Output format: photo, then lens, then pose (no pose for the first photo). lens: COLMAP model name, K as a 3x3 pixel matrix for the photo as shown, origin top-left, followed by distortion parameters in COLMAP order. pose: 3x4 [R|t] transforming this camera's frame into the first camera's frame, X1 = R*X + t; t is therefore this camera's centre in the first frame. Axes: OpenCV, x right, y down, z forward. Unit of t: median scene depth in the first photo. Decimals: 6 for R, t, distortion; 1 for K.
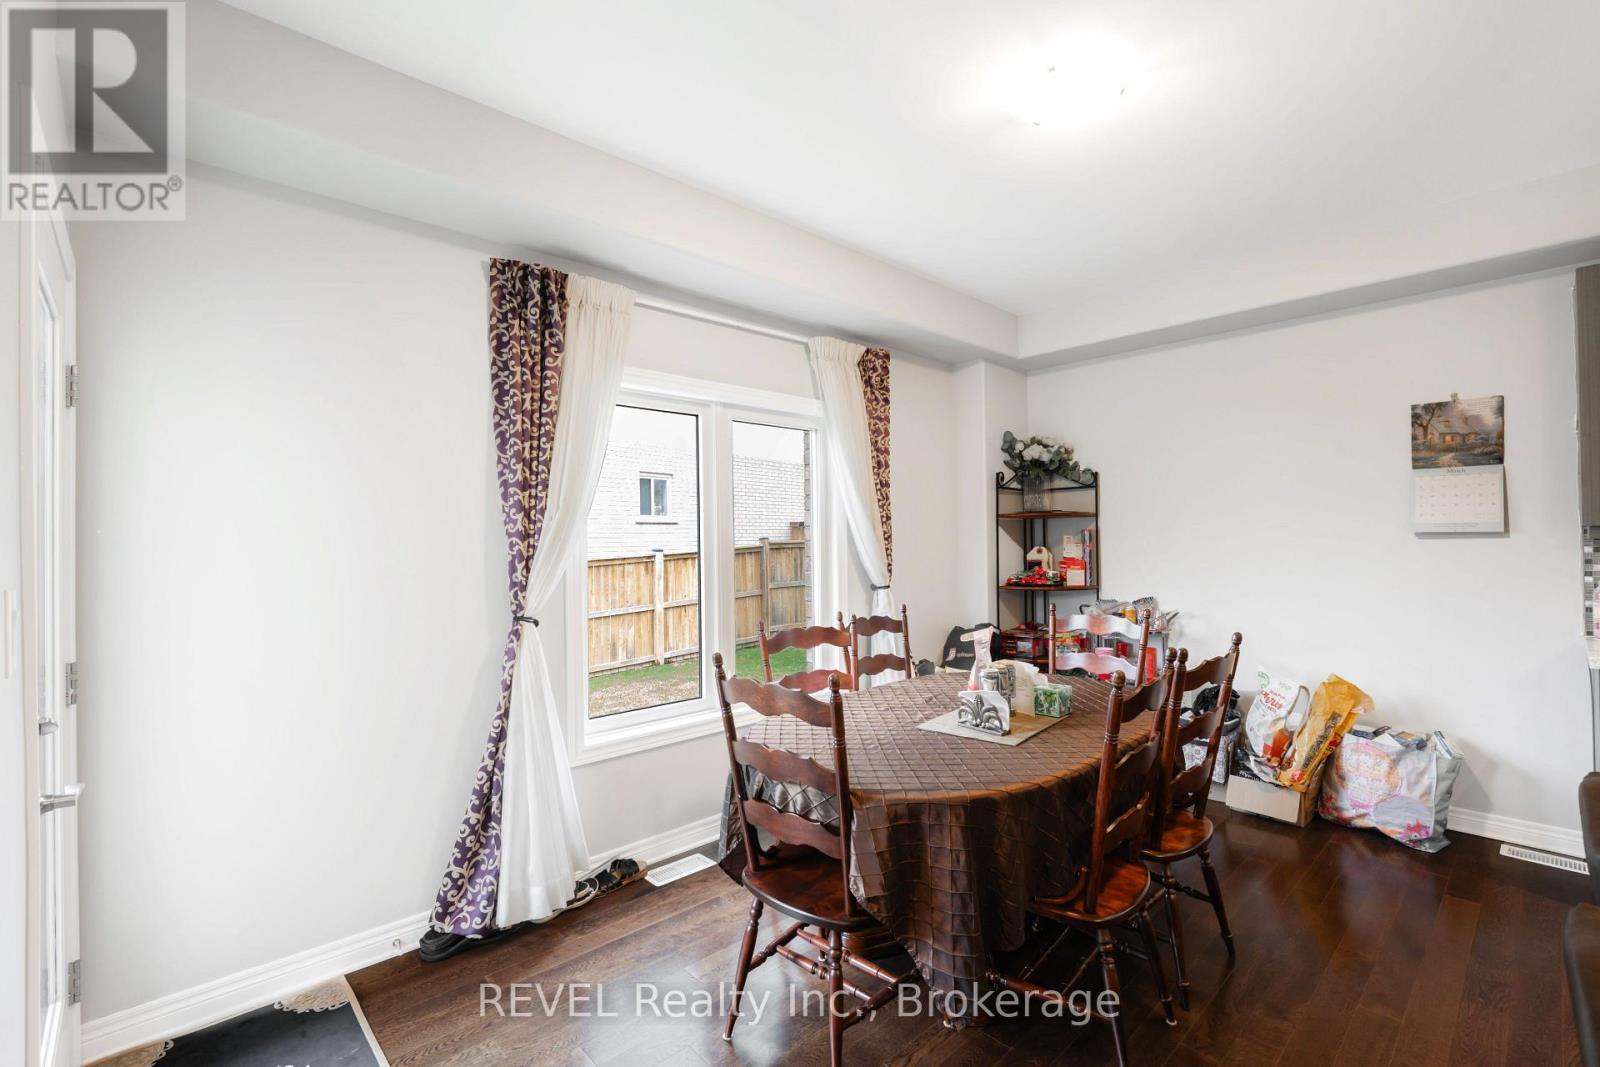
lens RADIAL K [[713.7, 0, 788.6], [0, 713.7, 533.5], [0, 0, 1]] dist [-0.001992, -0.000464]
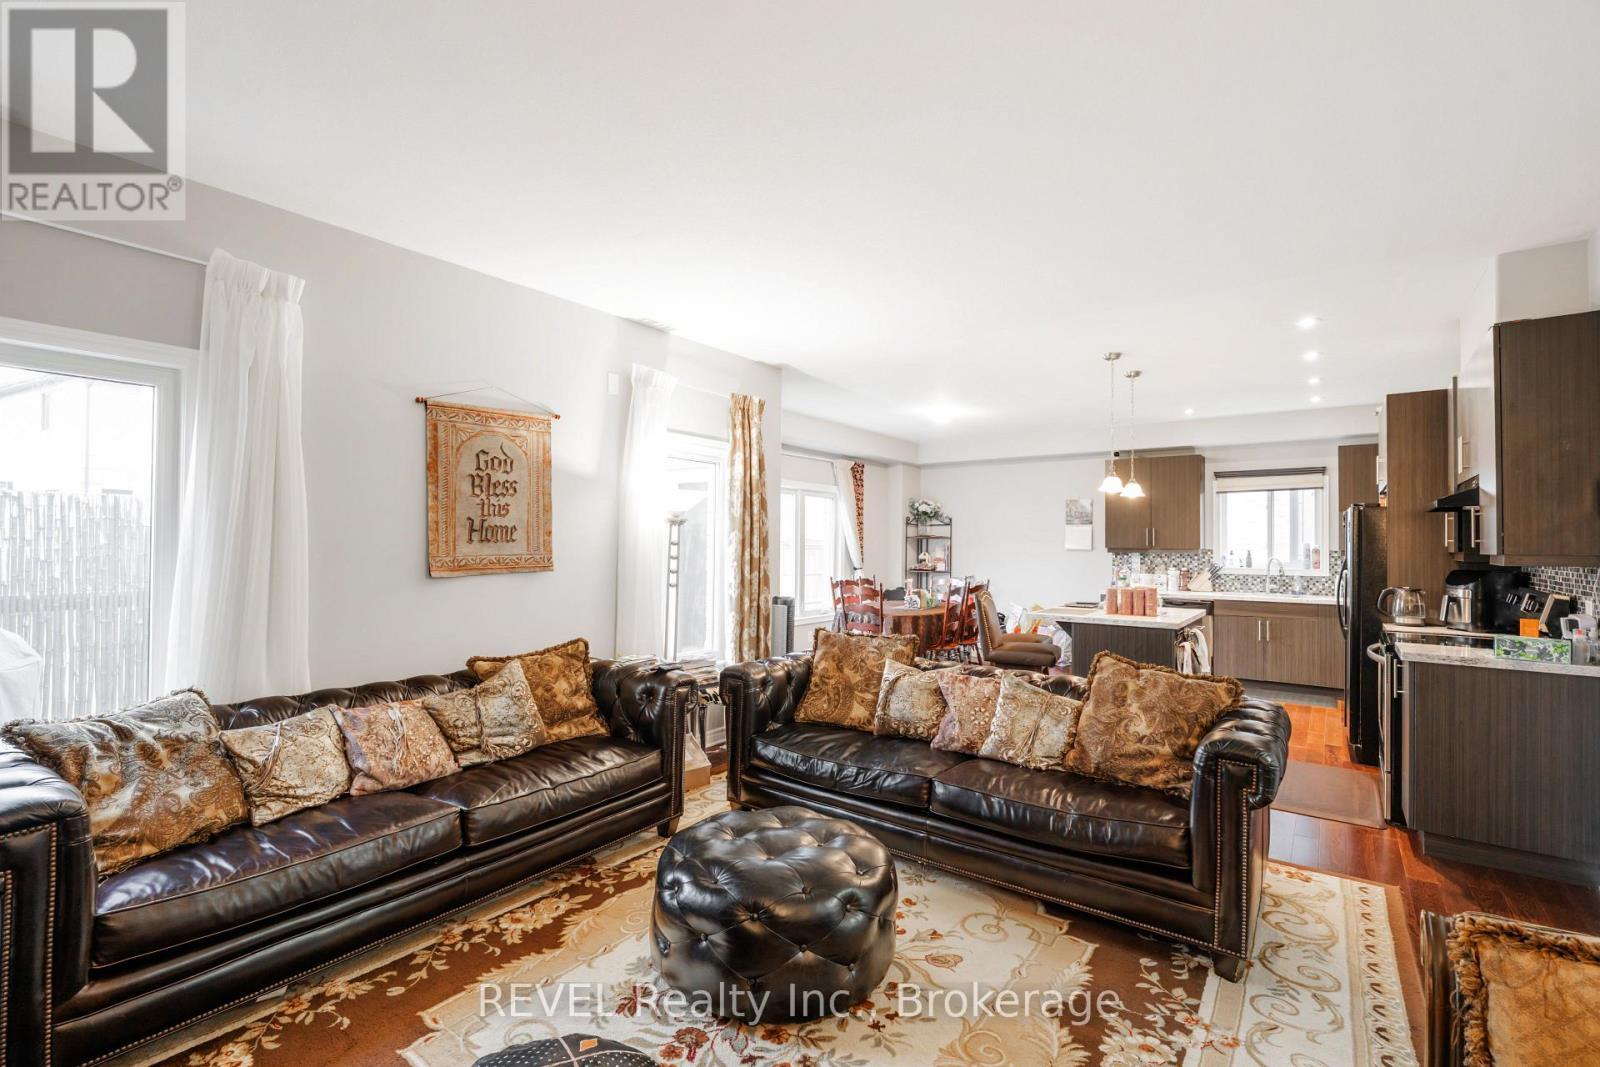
lens RADIAL K [[713.7, 0, 788.6], [0, 713.7, 533.5], [0, 0, 1]] dist [-0.001992, -0.000464]
pose [[0.985302, 0.025142, 0.168960, -0.465580], [-0.023716, 0.999664, -0.010452, -0.006348], [-0.169166, 0.006292, 0.985568, -1.168891]]
